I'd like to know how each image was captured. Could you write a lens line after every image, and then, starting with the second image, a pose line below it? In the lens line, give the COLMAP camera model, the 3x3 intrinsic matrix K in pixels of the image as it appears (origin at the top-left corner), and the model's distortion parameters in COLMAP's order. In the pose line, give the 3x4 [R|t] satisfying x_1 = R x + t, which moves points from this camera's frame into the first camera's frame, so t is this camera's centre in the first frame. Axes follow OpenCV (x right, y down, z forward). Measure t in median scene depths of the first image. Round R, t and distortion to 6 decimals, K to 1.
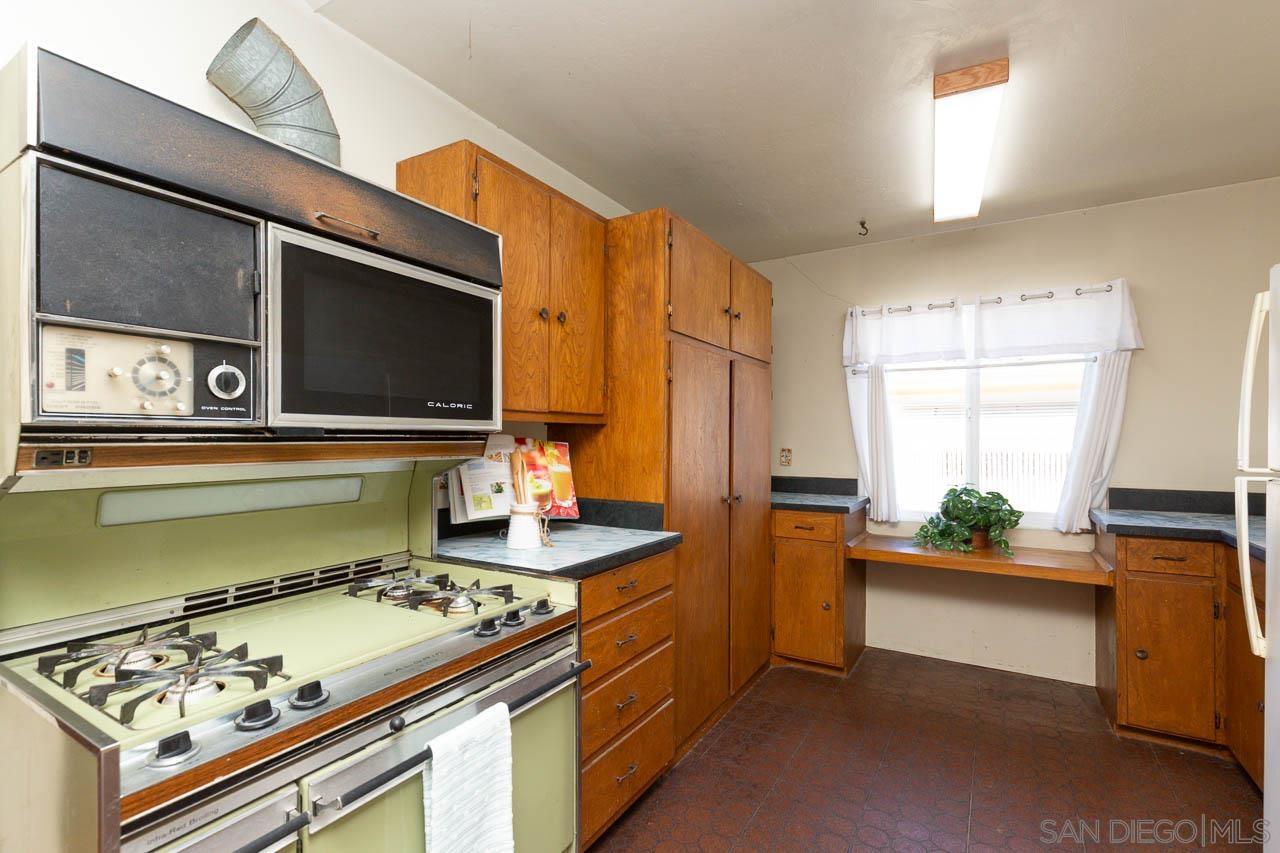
lens RADIAL K [[565.3, 0, 627.6], [0, 565.3, 431.3], [0, 0, 1]] dist [0.012059, -0.000193]
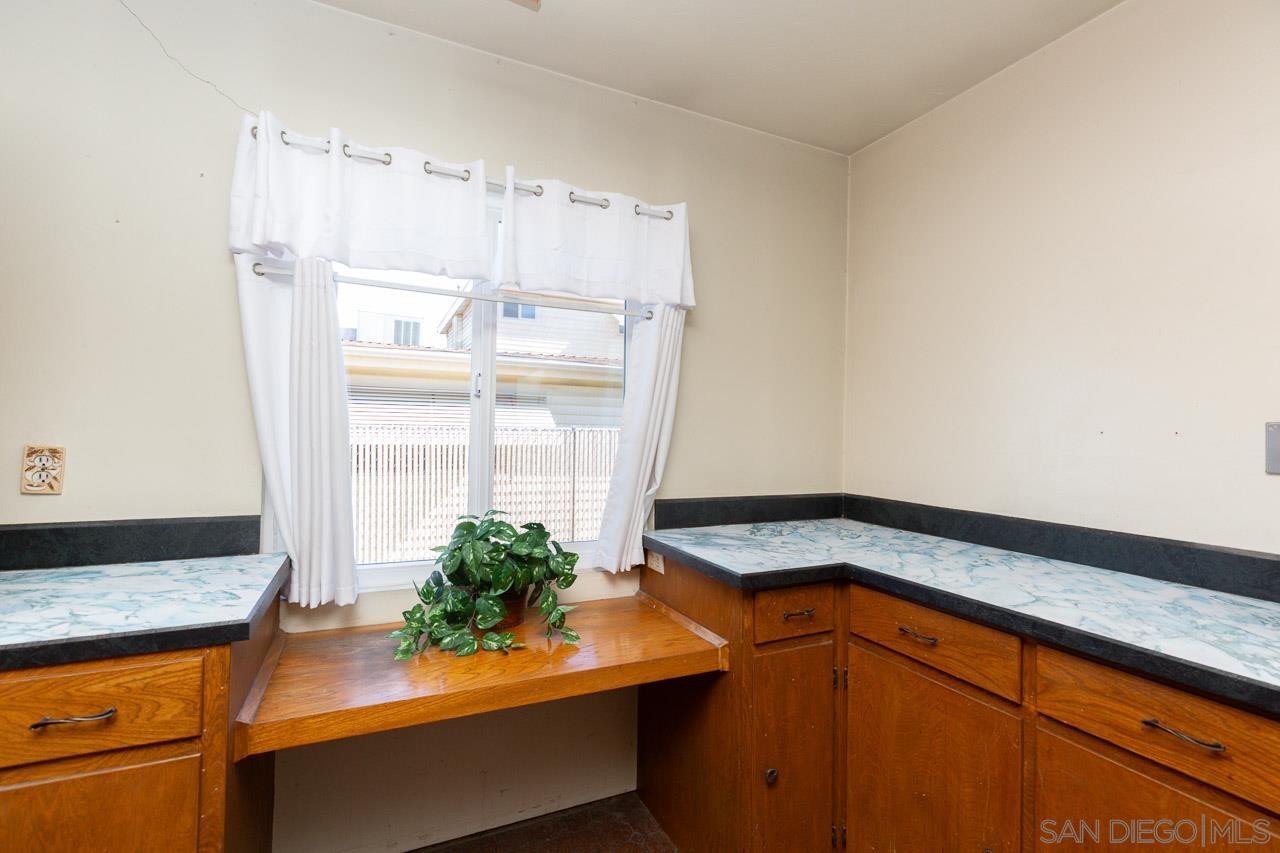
lens RADIAL K [[565.3, 0, 627.6], [0, 565.3, 431.3], [0, 0, 1]] dist [0.012059, -0.000193]
pose [[0.540716, 0.011618, 0.841125, 0.220695], [-0.024913, 0.999687, 0.002208, 0.012350], [-0.840836, -0.022149, 0.540836, 0.614452]]
